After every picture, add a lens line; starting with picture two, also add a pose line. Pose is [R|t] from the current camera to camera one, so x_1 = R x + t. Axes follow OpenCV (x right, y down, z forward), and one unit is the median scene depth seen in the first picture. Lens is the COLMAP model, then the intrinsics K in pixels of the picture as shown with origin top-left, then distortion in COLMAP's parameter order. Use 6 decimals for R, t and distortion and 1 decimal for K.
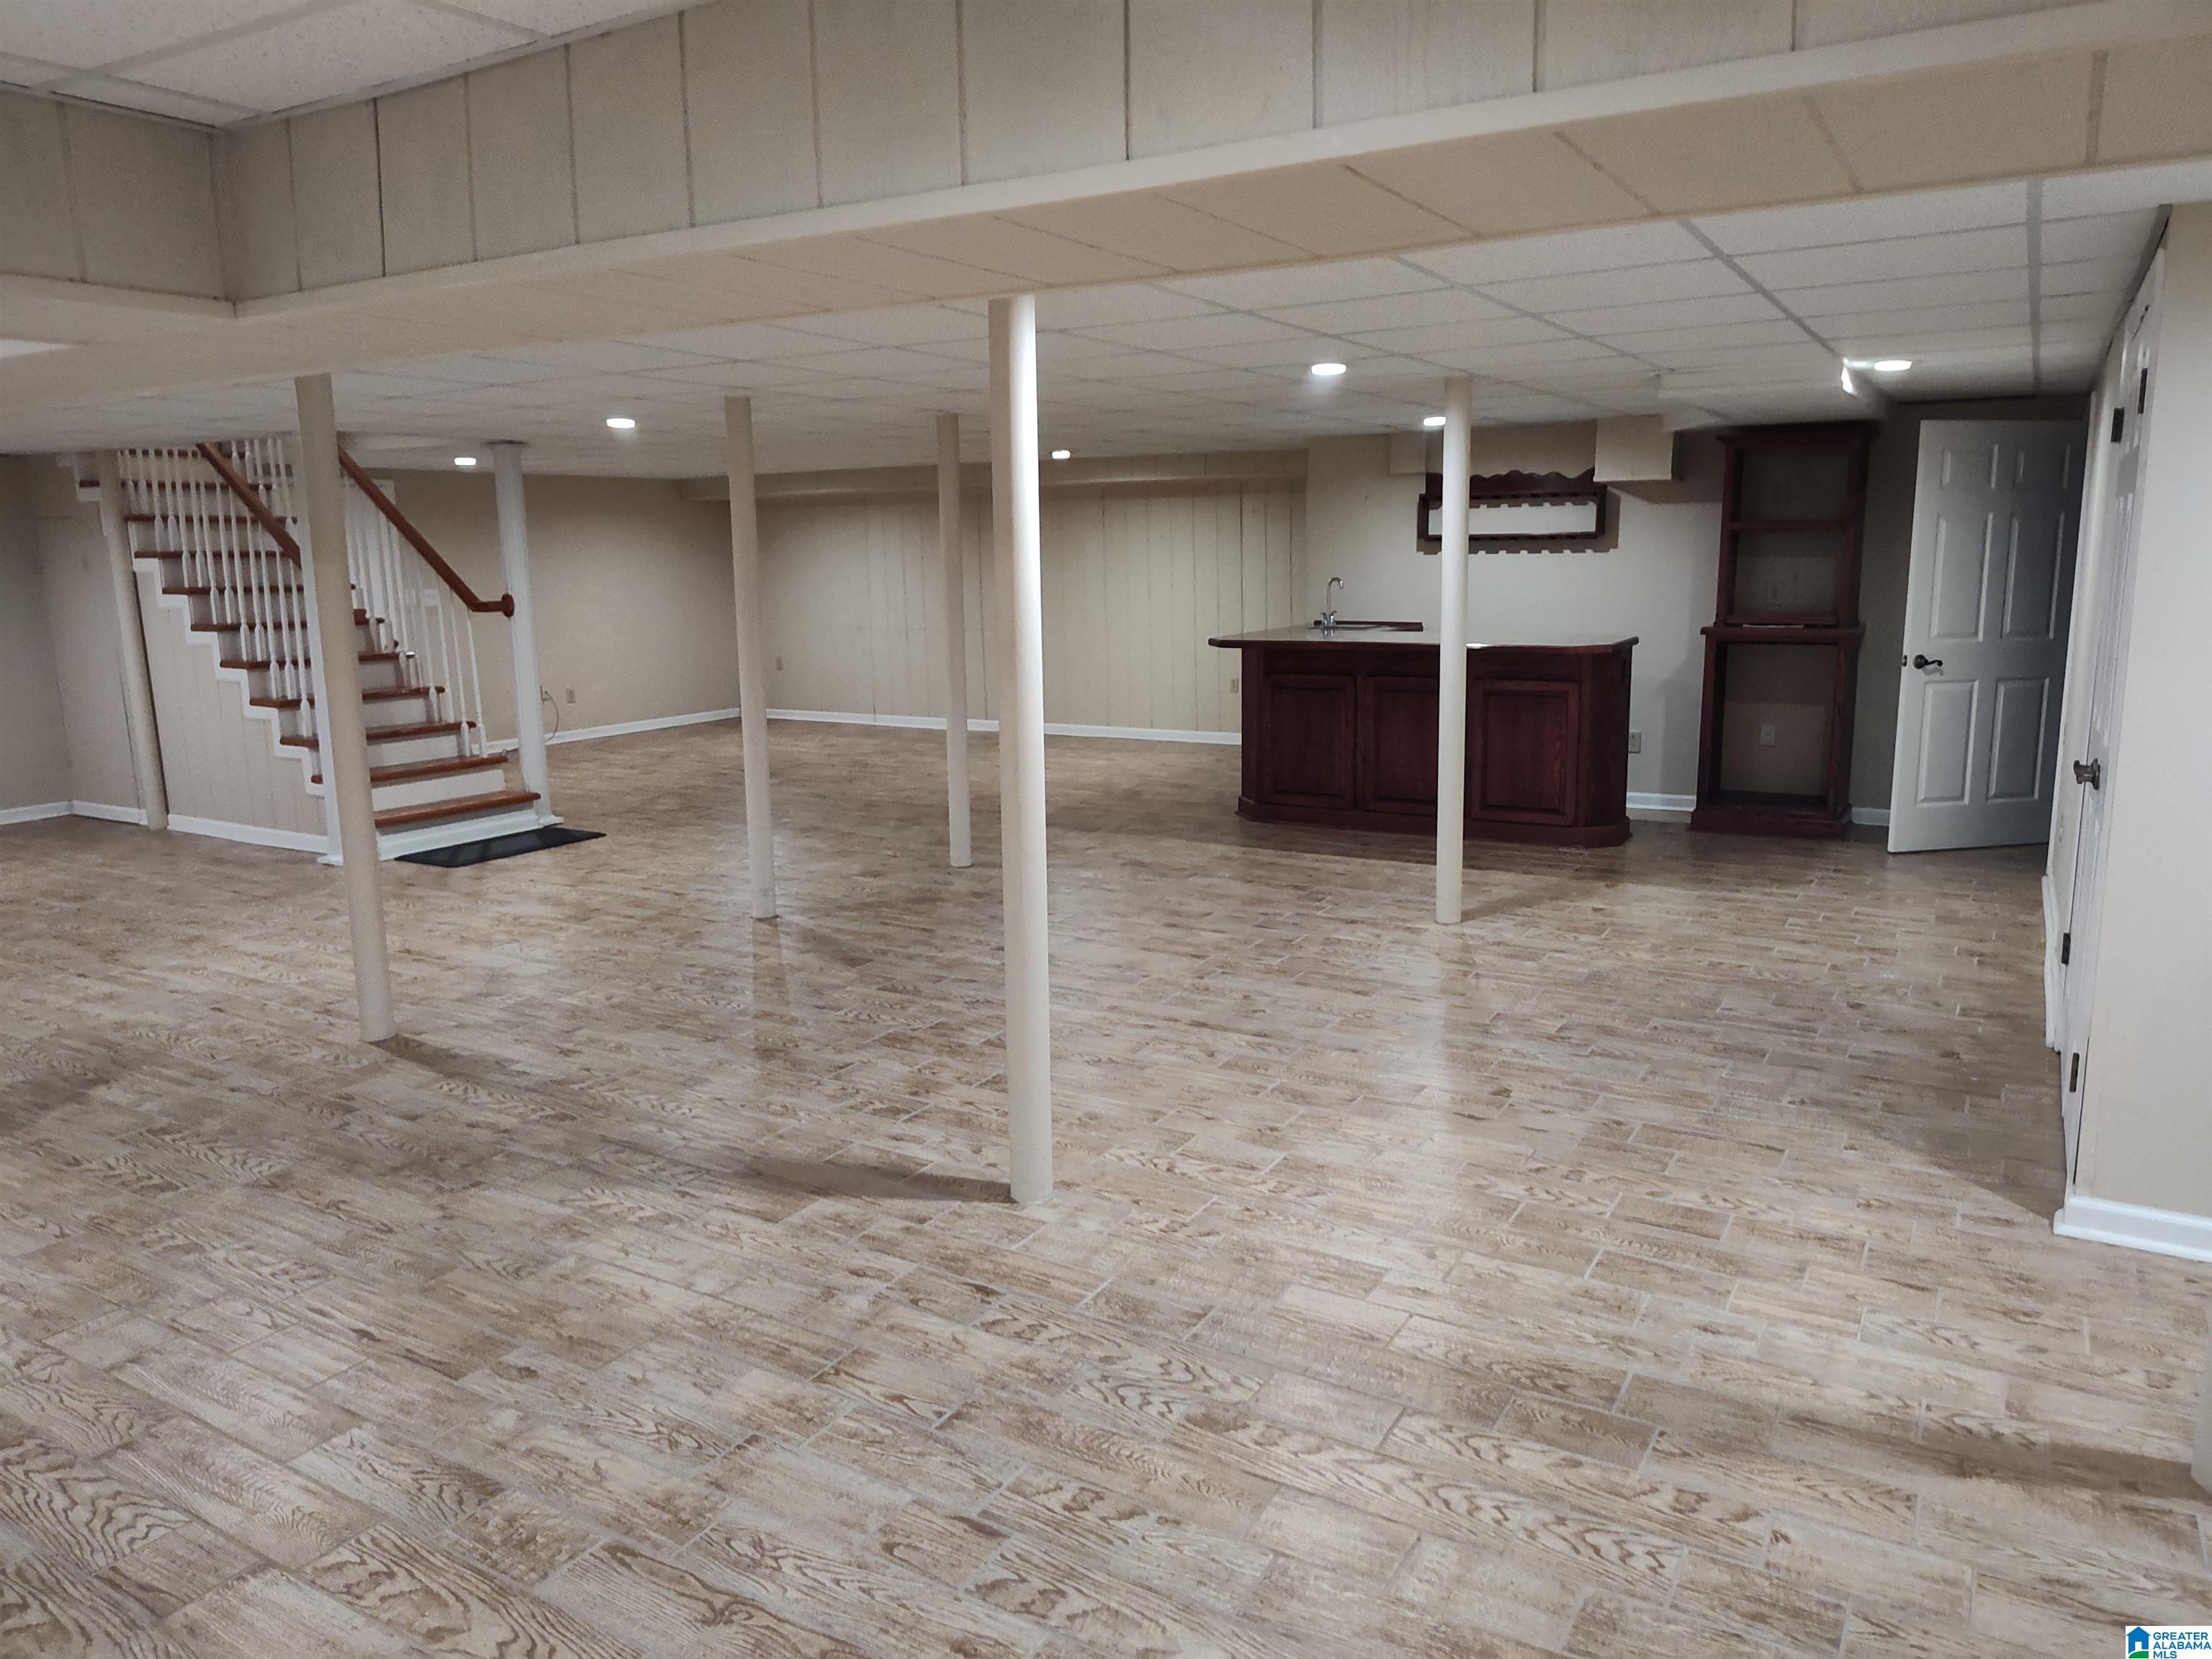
lens RADIAL K [[1513.2, 0, 1095.1], [0, 1513.2, 789.0], [0, 0, 1]] dist [0.034805, -0.000109]
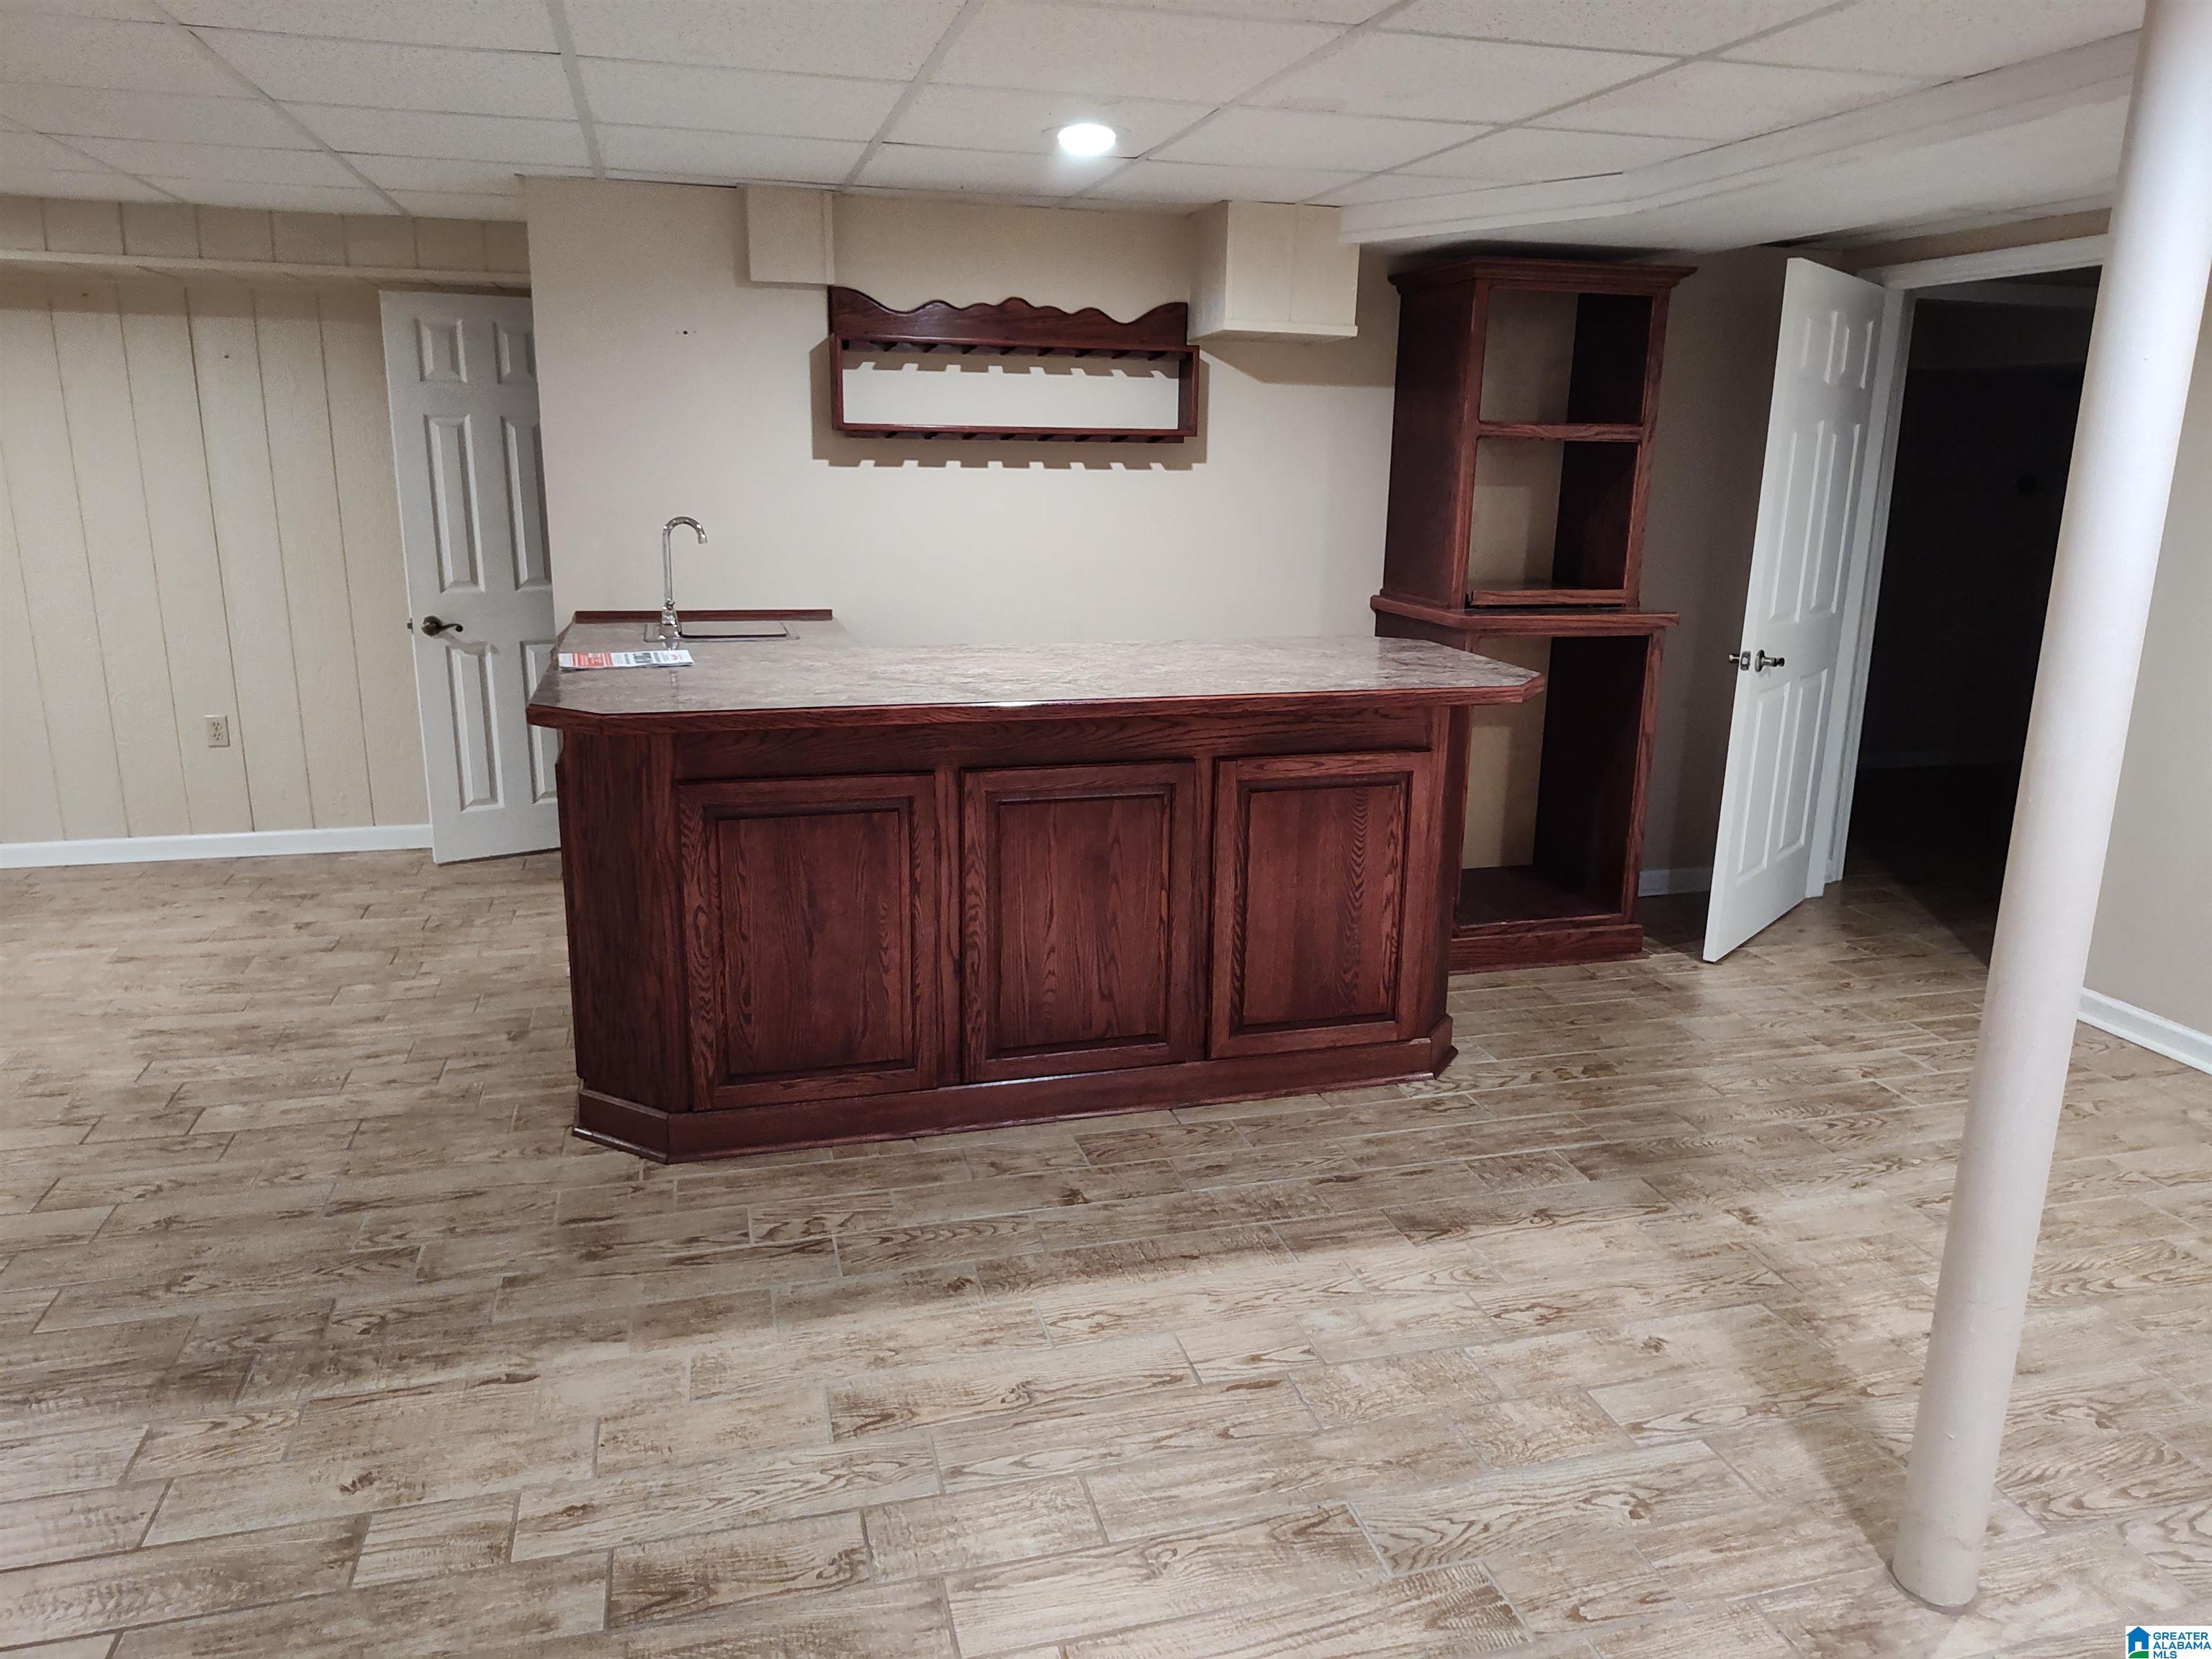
lens RADIAL K [[1513.2, 0, 1095.1], [0, 1513.2, 789.0], [0, 0, 1]] dist [0.034805, -0.000109]
pose [[0.687347, -0.132221, 0.714193, -0.082556], [0.089125, 0.991214, 0.097732, -0.101825], [-0.720841, -0.003523, 0.693092, 0.668876]]
